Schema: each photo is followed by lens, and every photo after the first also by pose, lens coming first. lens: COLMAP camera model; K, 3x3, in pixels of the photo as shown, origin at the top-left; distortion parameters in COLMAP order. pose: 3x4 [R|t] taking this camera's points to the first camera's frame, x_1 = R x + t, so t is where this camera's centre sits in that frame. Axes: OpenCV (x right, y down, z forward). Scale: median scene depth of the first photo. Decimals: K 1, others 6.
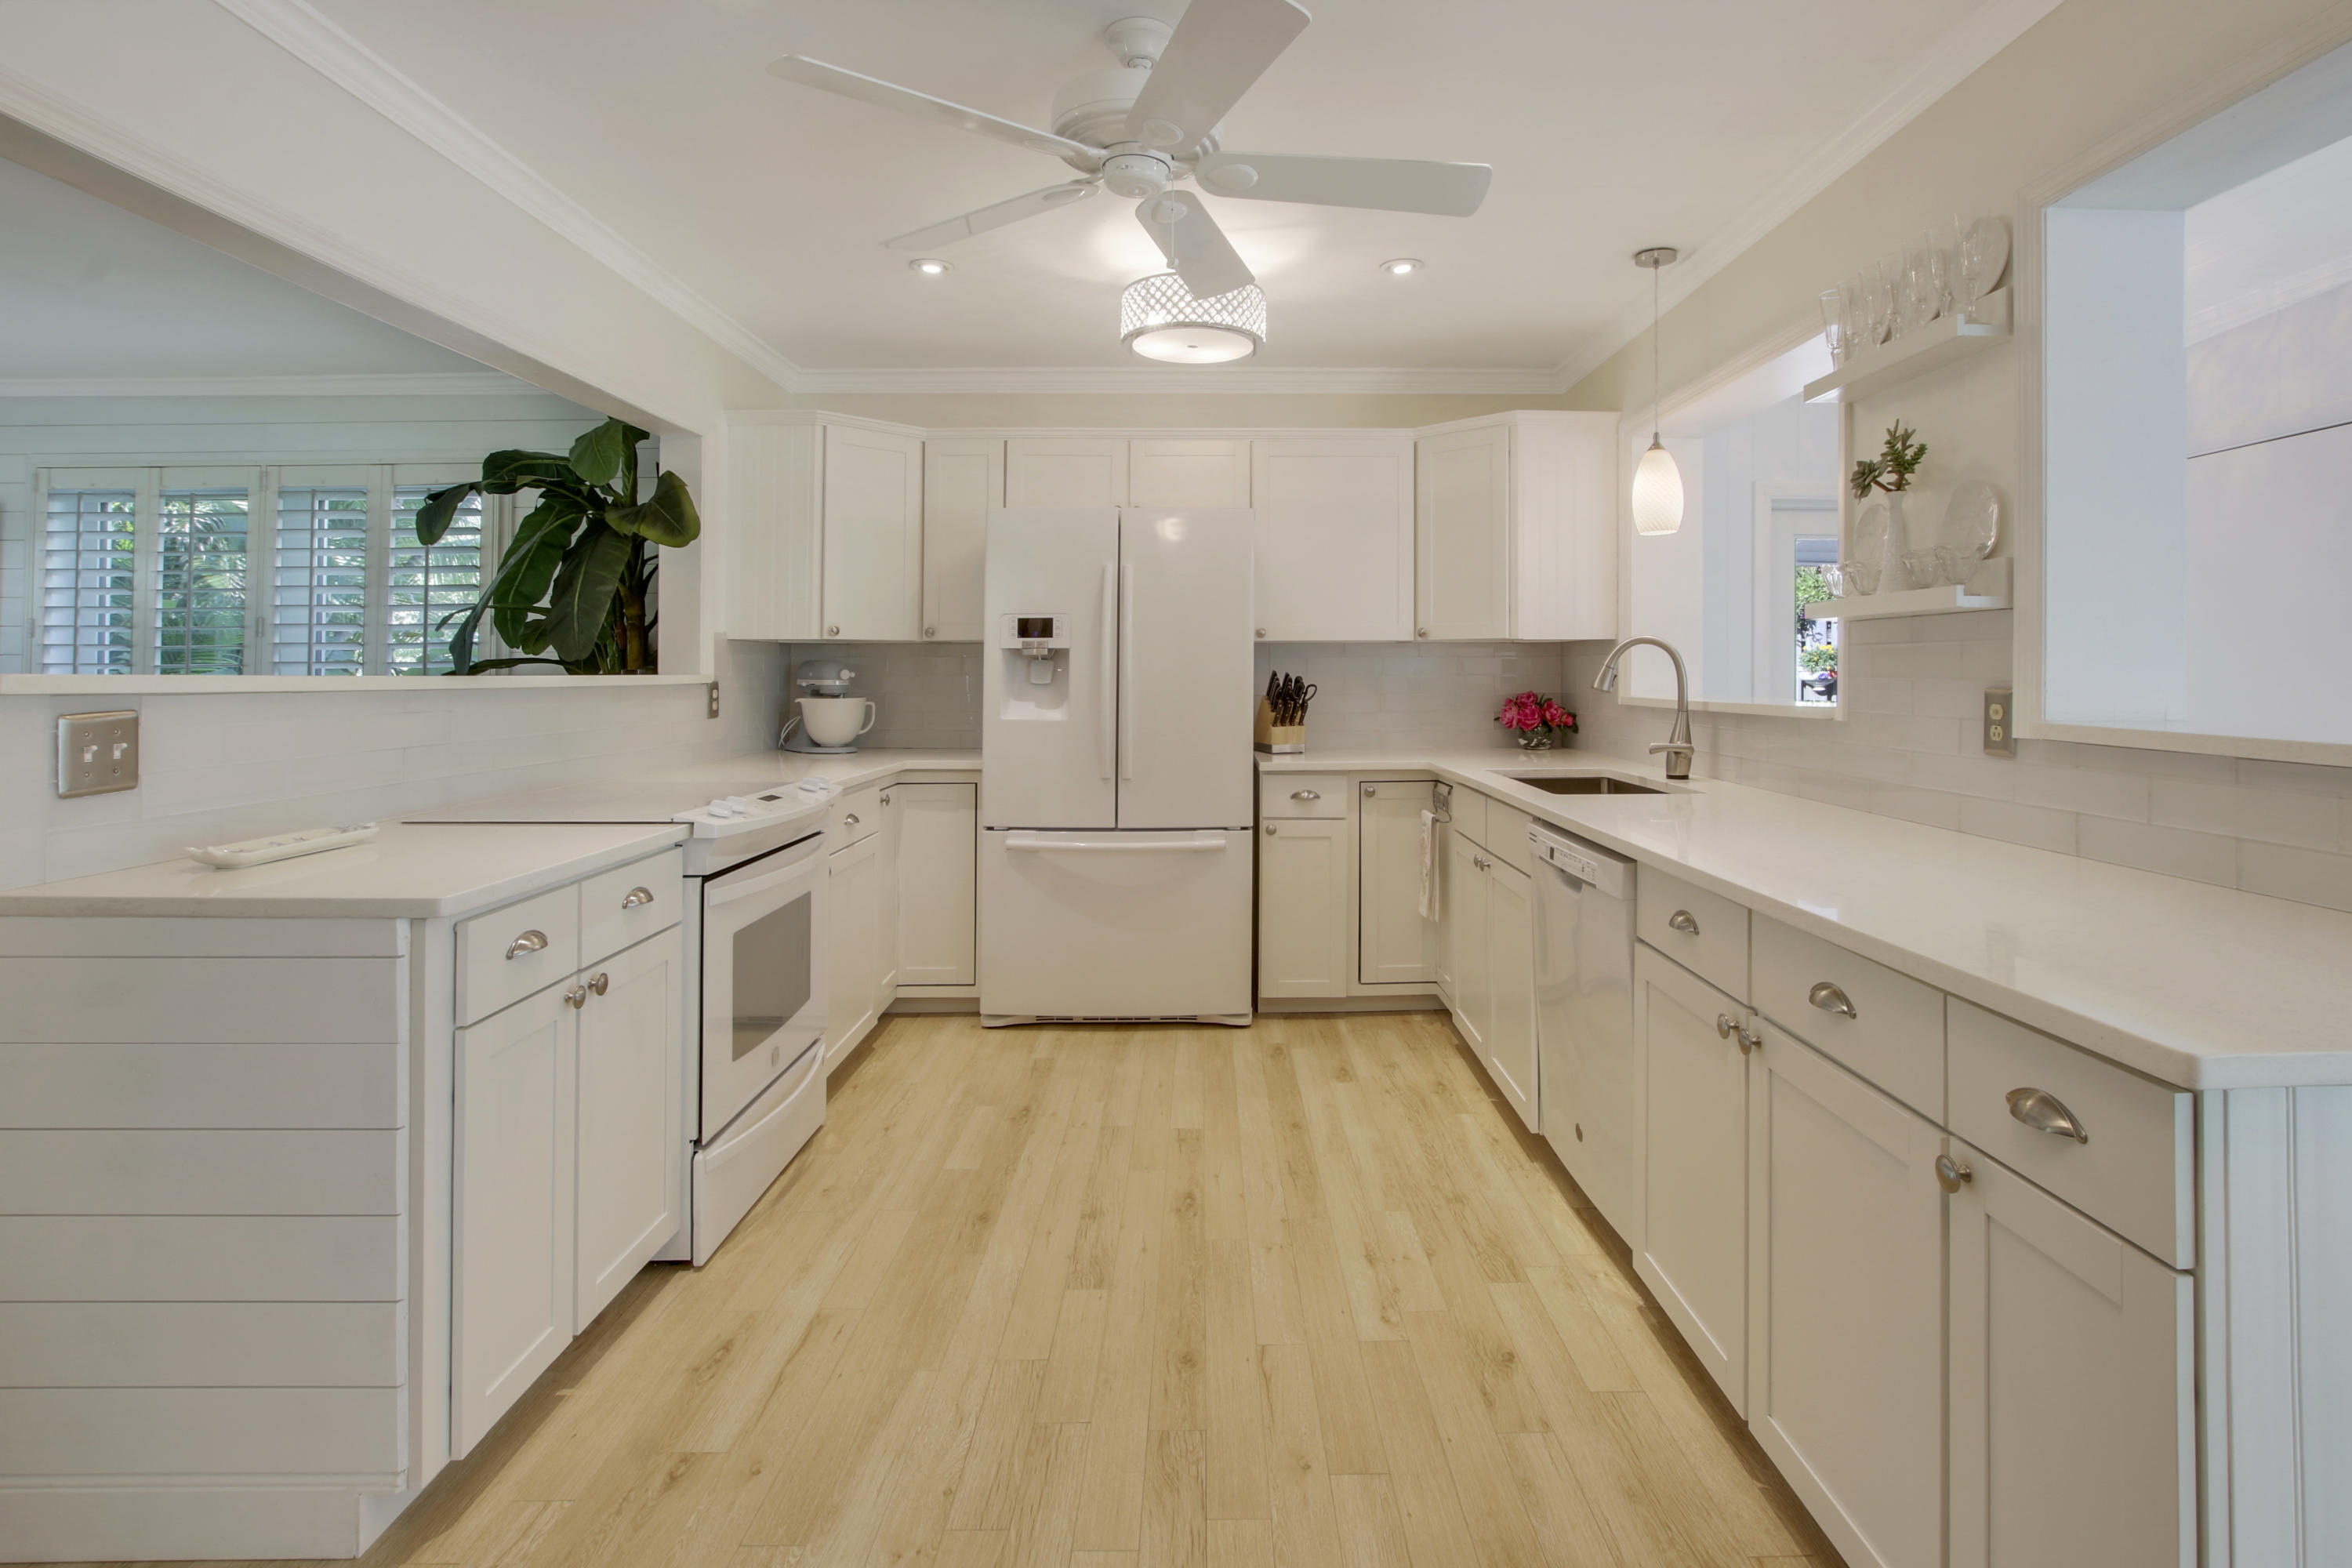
lens RADIAL K [[1140.6, 0, 1219.8], [0, 1140.6, 661.7], [0, 0, 1]] dist [-0.025424, -0.001140]
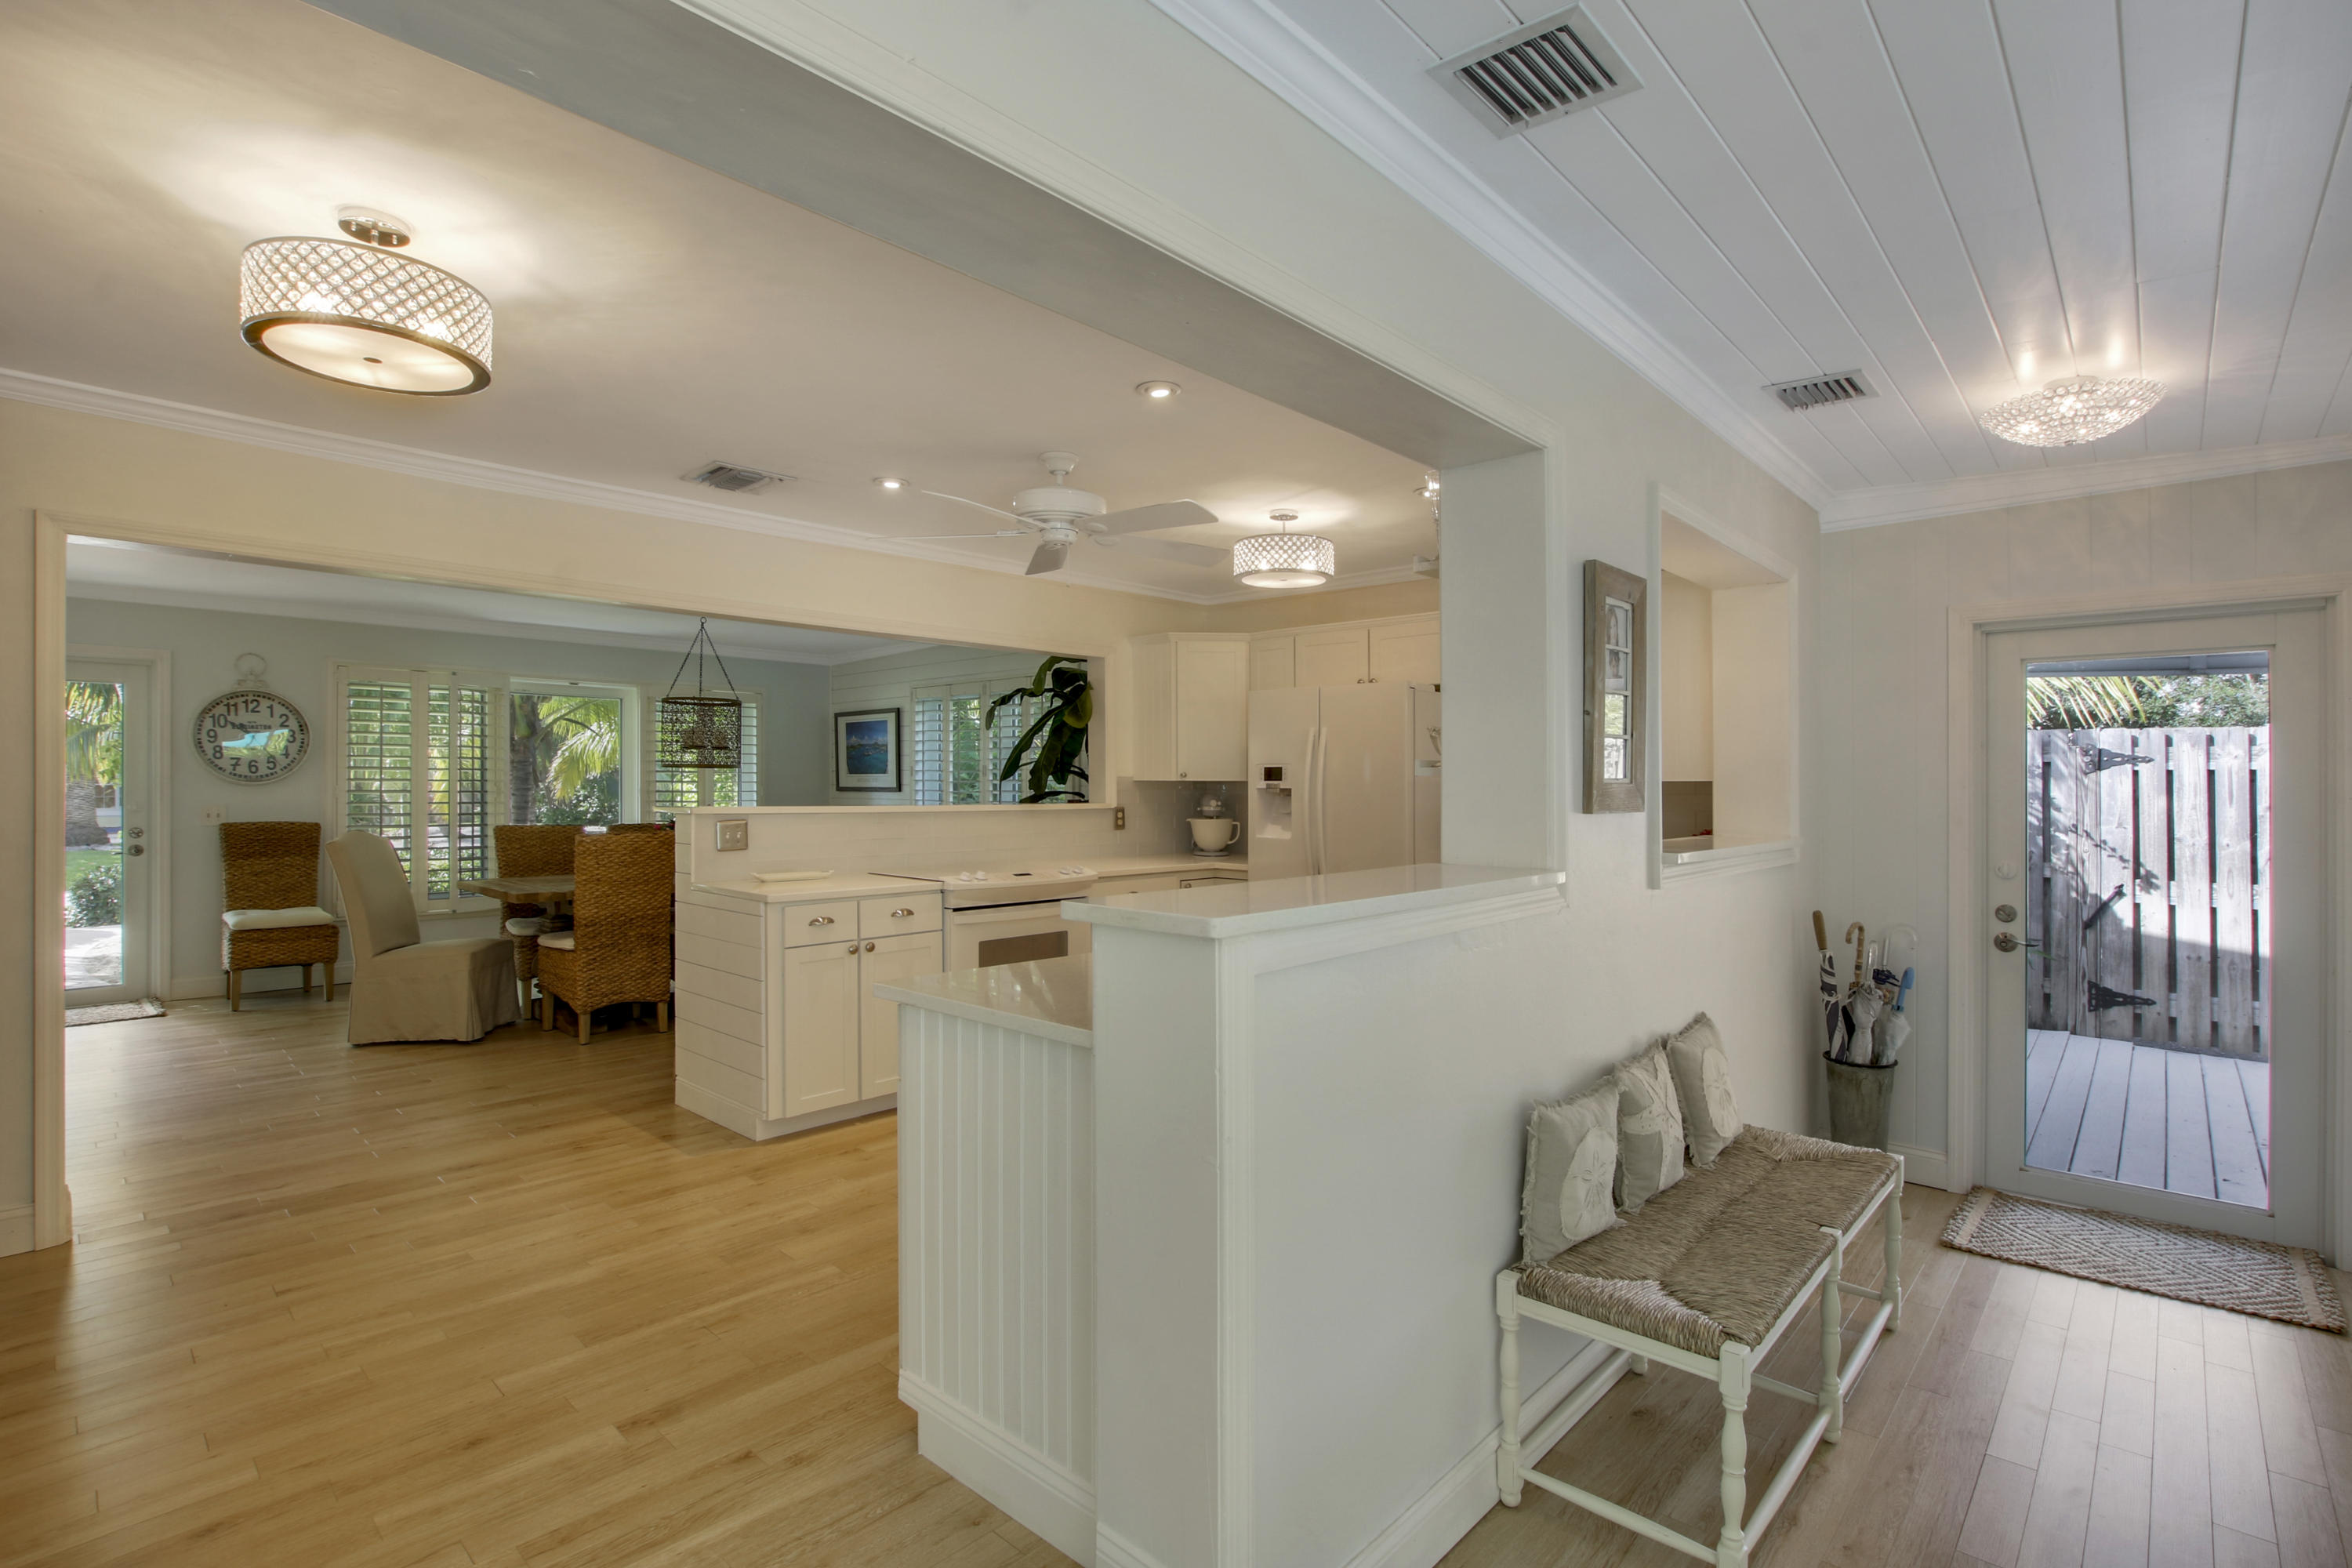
lens RADIAL K [[1093.7, 0, 1195.2], [0, 1093.7, 789.2], [0, 0, 1]] dist [-0.030815, 0.003528]
pose [[0.730402, 0.007085, -0.682981, 0.739078], [0.000992, 0.999934, 0.011434, -0.027142], [0.683017, -0.009029, 0.730347, -0.072788]]
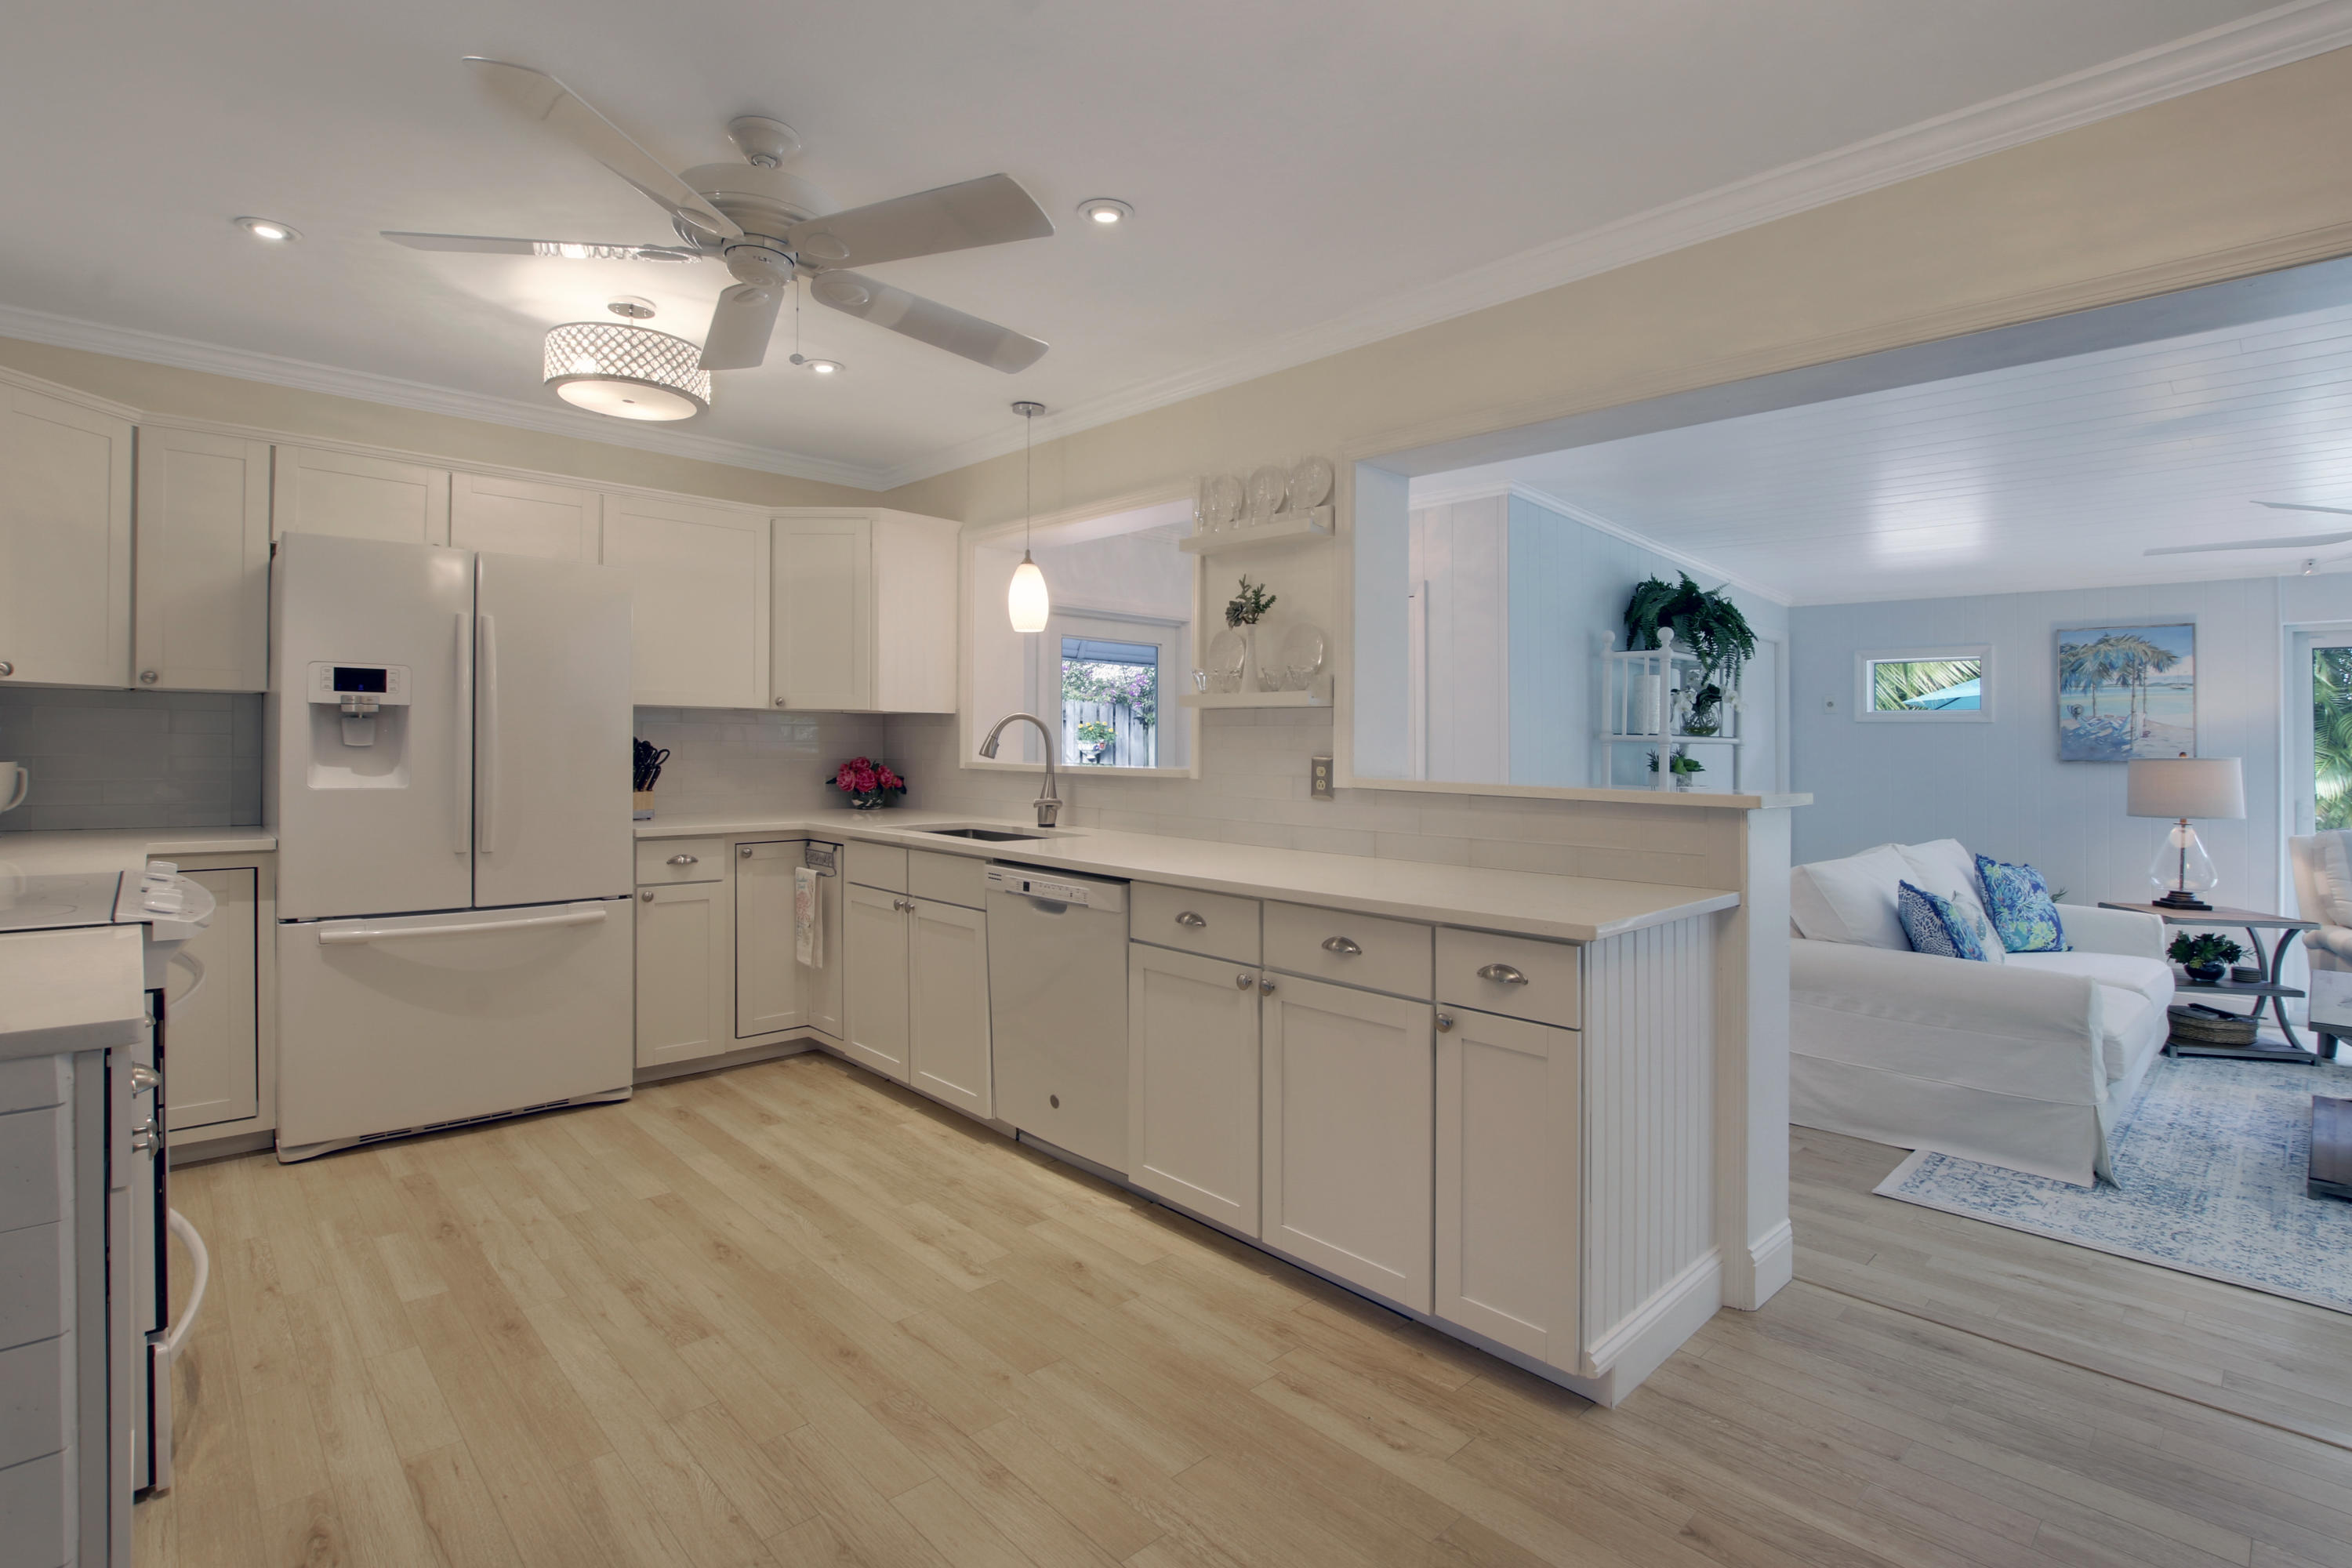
lens RADIAL K [[1093.7, 0, 1195.3], [0, 1093.7, 733.3], [0, 0, 1]] dist [-0.030815, 0.003528]
pose [[0.734989, 0.021070, 0.677751, -0.280383], [-0.022239, 0.999728, -0.006963, 0.002847], [-0.677714, -0.009955, 0.735258, -0.007345]]
